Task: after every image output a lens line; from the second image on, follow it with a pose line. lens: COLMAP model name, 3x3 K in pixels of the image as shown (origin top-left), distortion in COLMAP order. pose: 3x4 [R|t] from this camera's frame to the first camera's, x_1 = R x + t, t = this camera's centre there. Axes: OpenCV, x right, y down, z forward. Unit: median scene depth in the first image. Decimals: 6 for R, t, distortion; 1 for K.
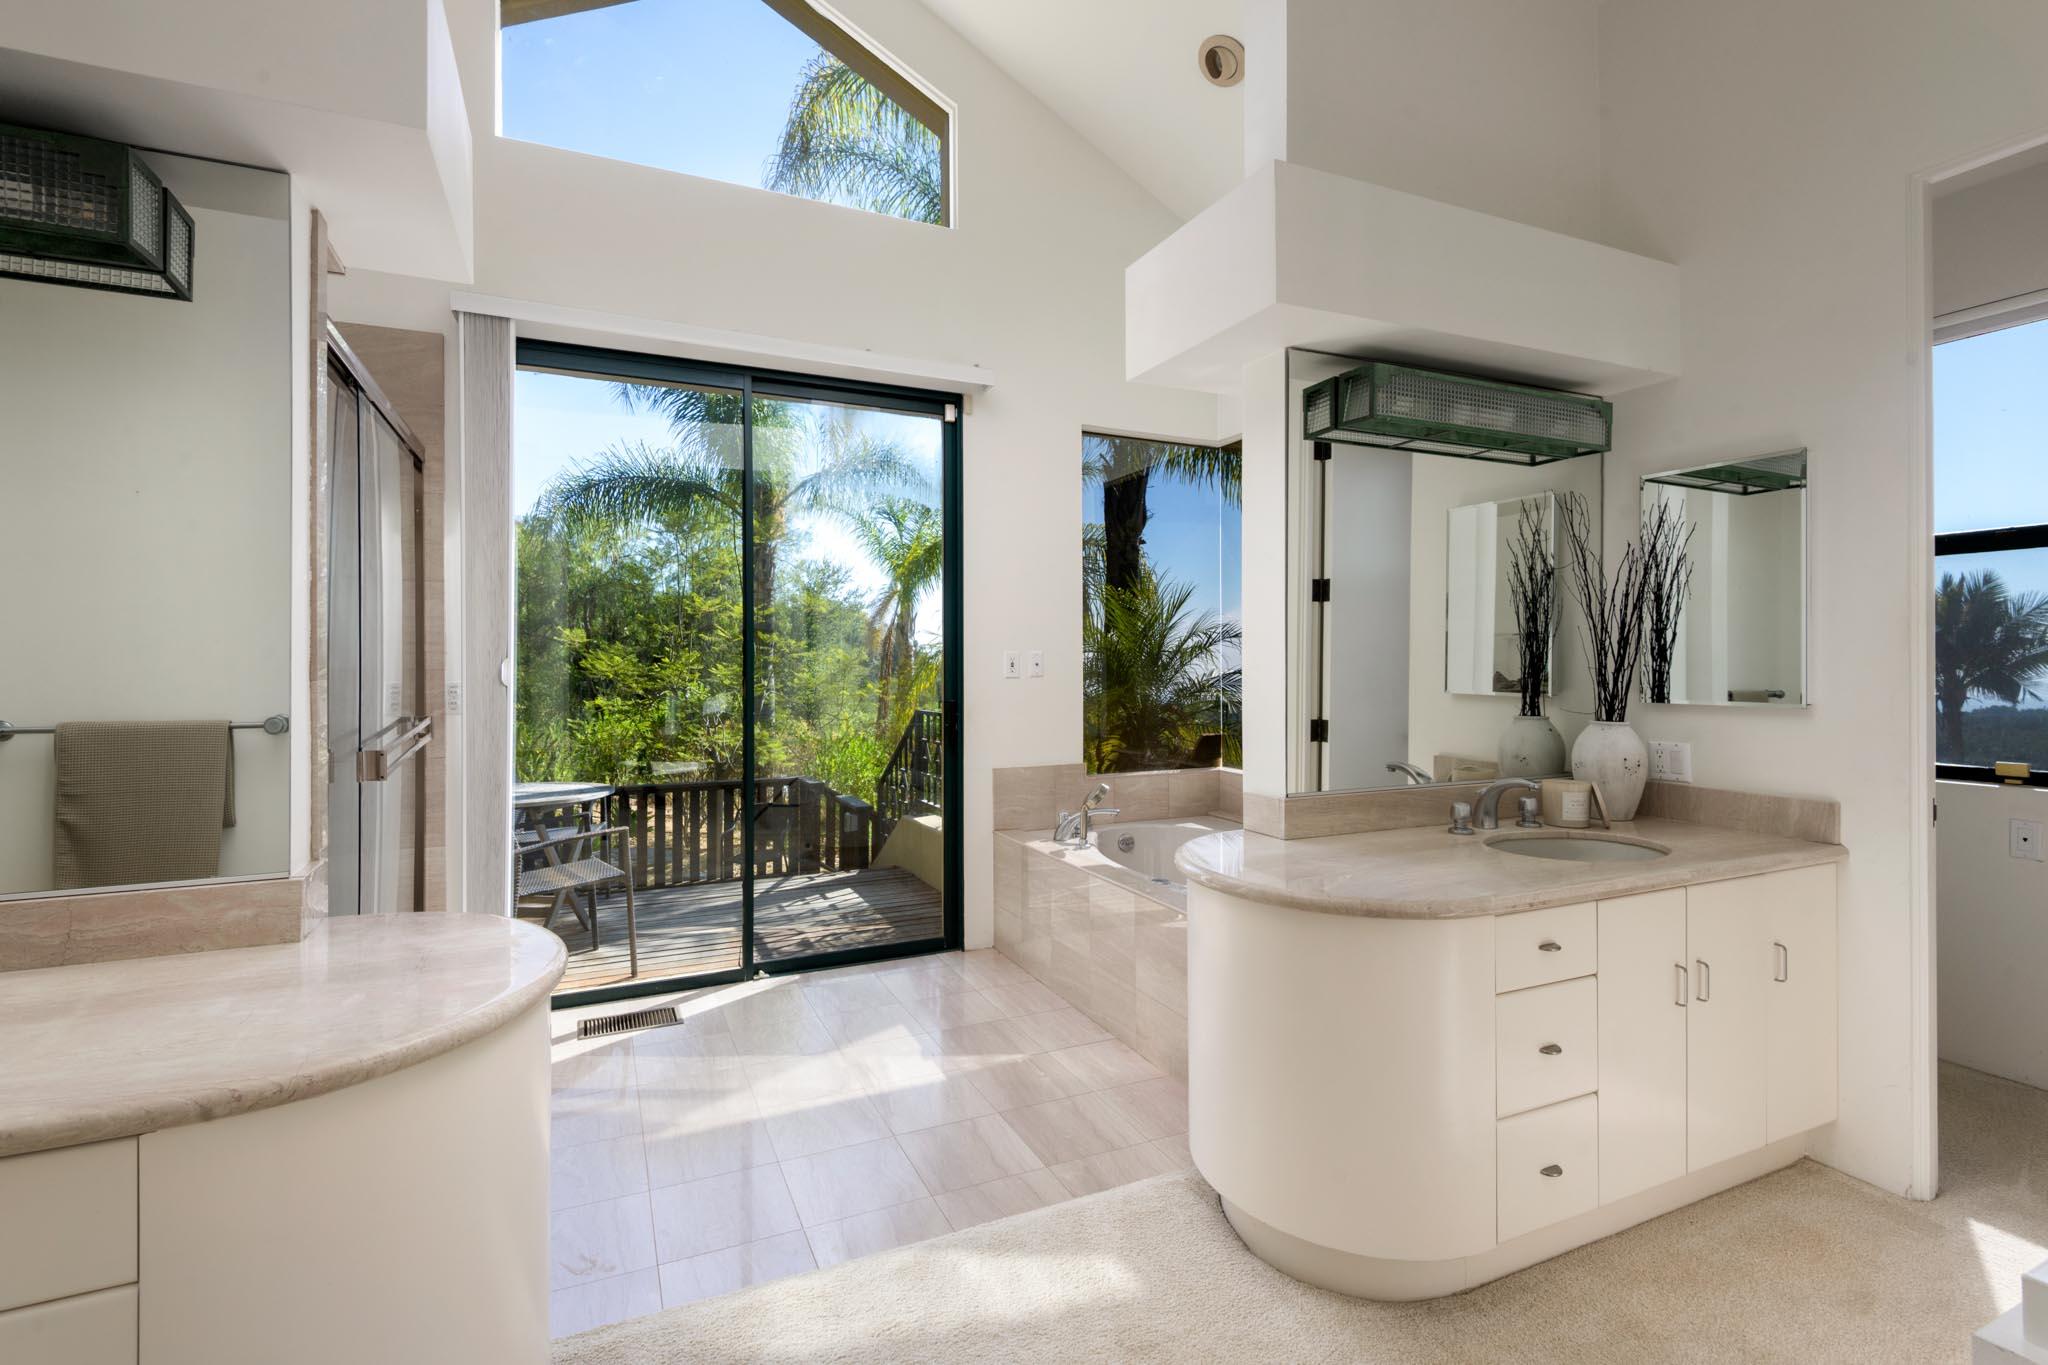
lens RADIAL K [[943.6, 0, 1033.3], [0, 943.6, 671.5], [0, 0, 1]] dist [0.025848, 0.000006]
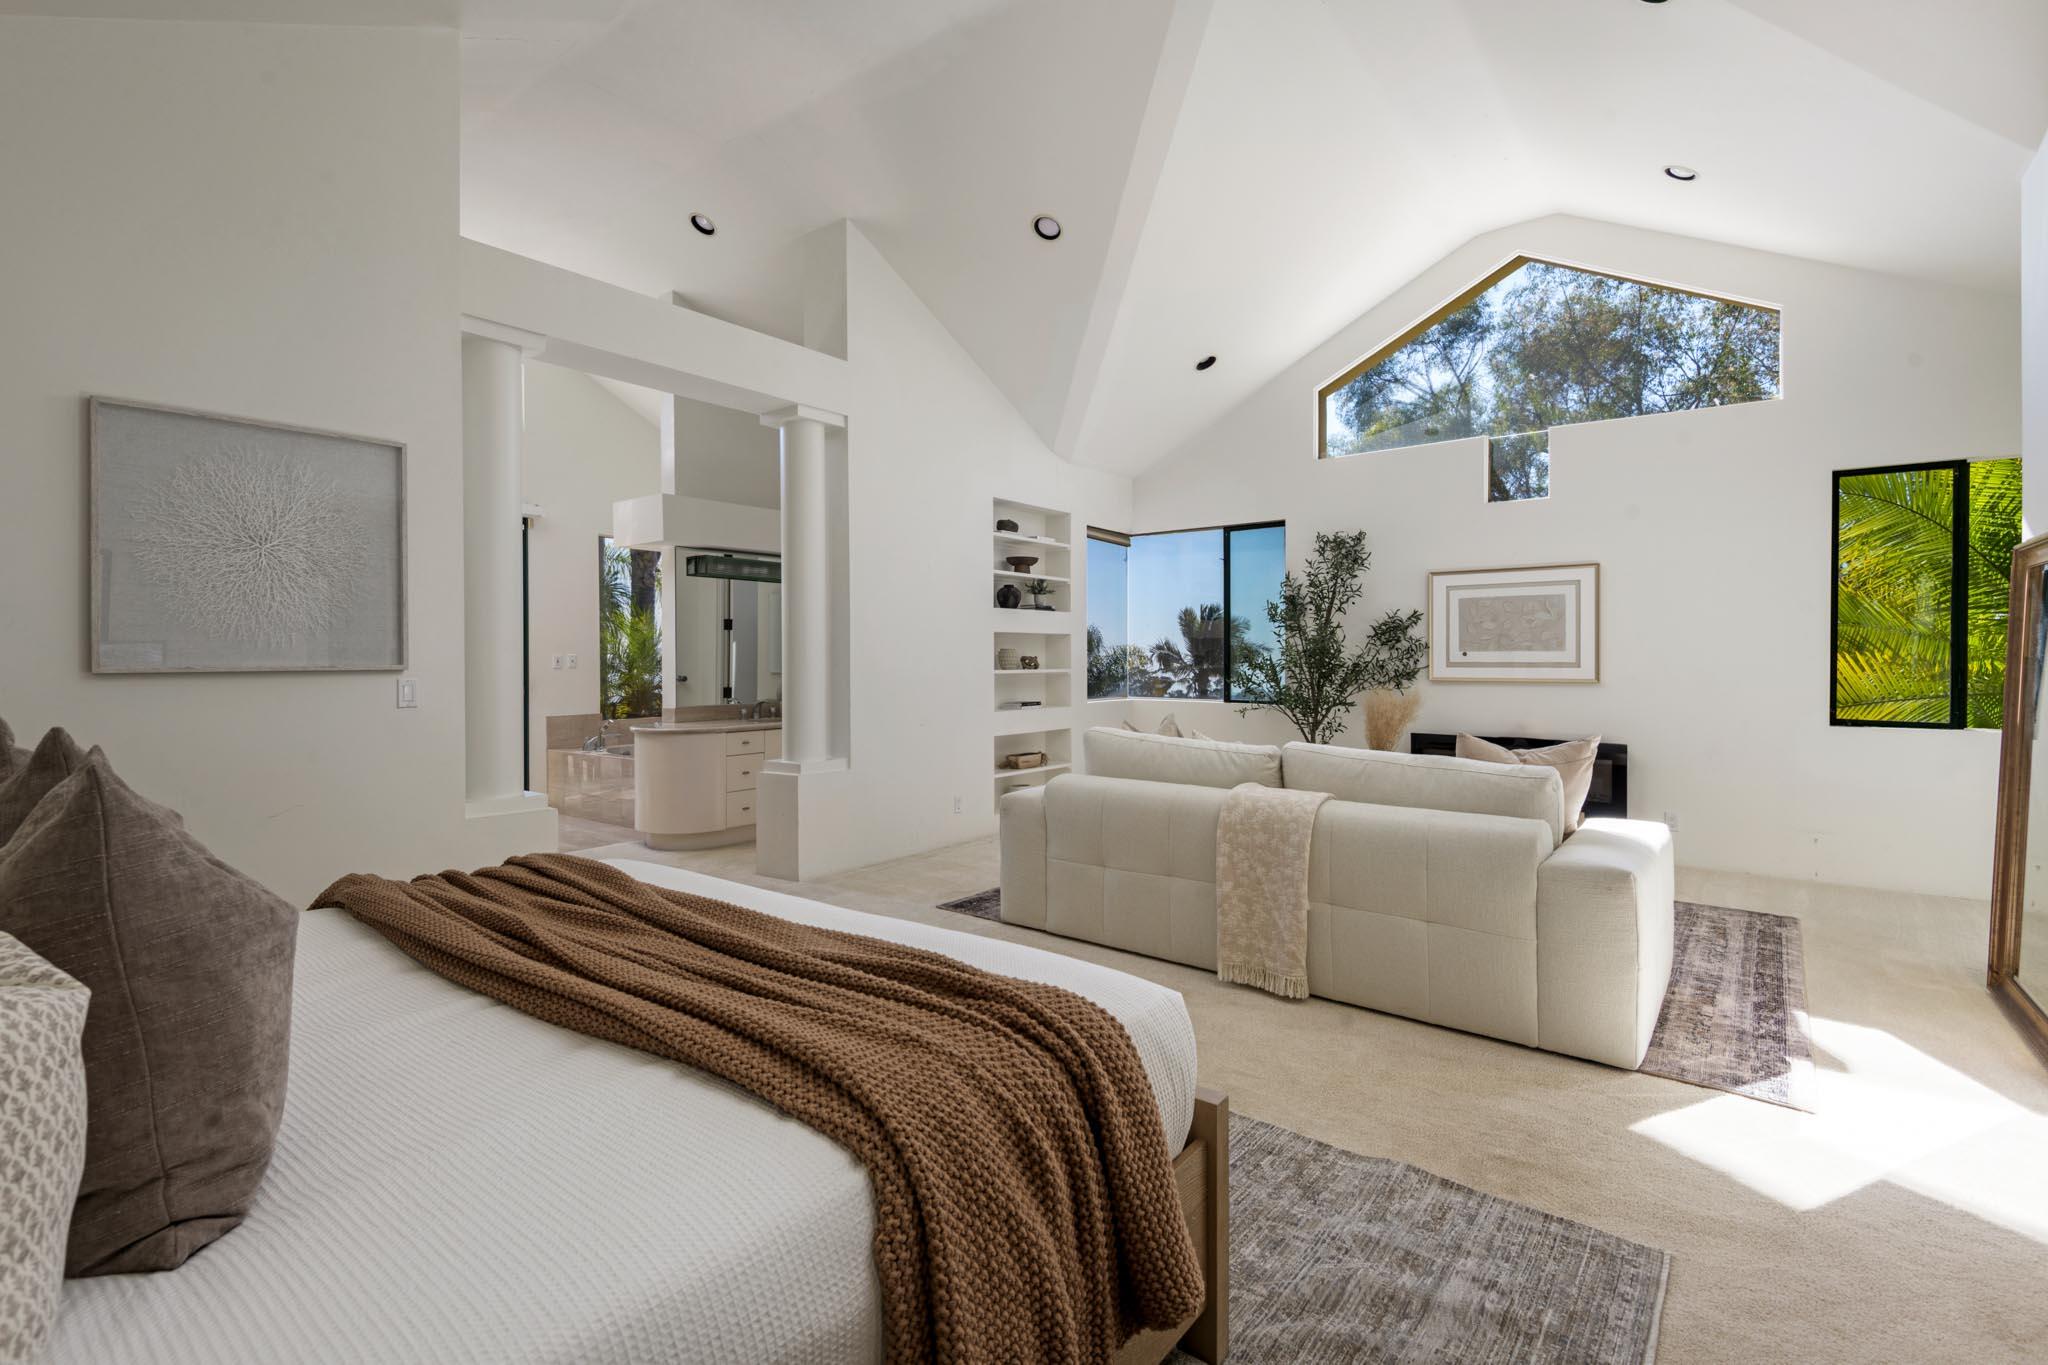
lens RADIAL K [[923.3, 0, 1013.2], [0, 923.3, 662.8], [0, 0, 1]] dist [-0.001928, -0.000300]
pose [[0.893367, -0.006849, 0.449275, -0.018002], [0.007050, 0.999974, 0.001225, 0.000352], [-0.449272, 0.002073, 0.893393, -0.503519]]
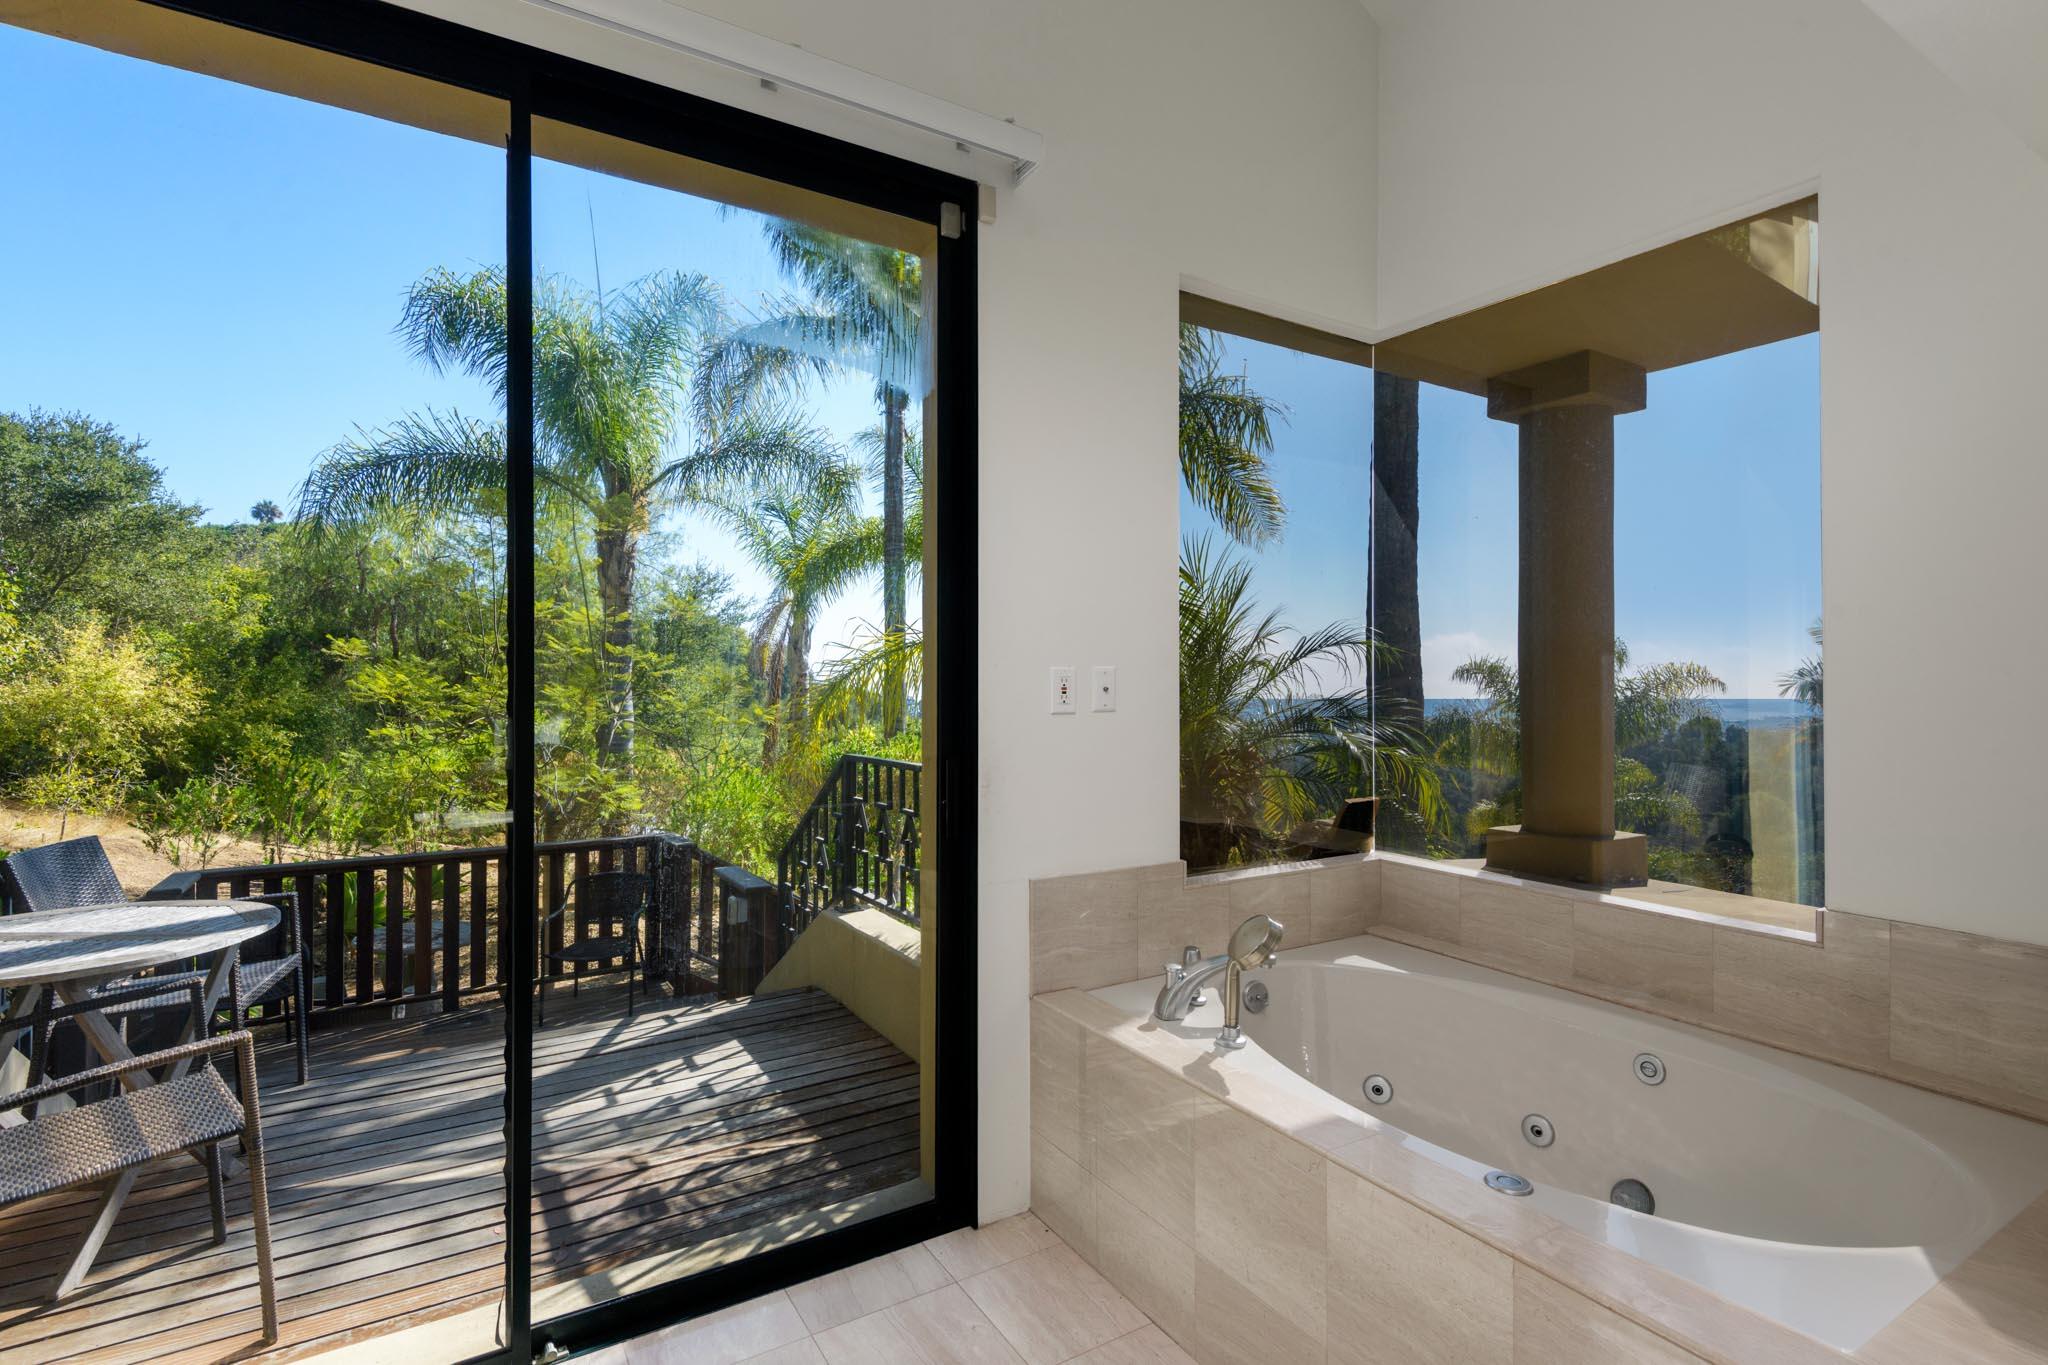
lens RADIAL K [[947.9, 0, 1136.1], [0, 947.9, 686.9], [0, 0, 1]] dist [0.023650, -0.000026]
pose [[0.977286, 0.002313, 0.211910, -0.047456], [-0.001237, 0.999986, -0.005207, -0.002944], [-0.211919, 0.004826, 0.977275, 0.215115]]
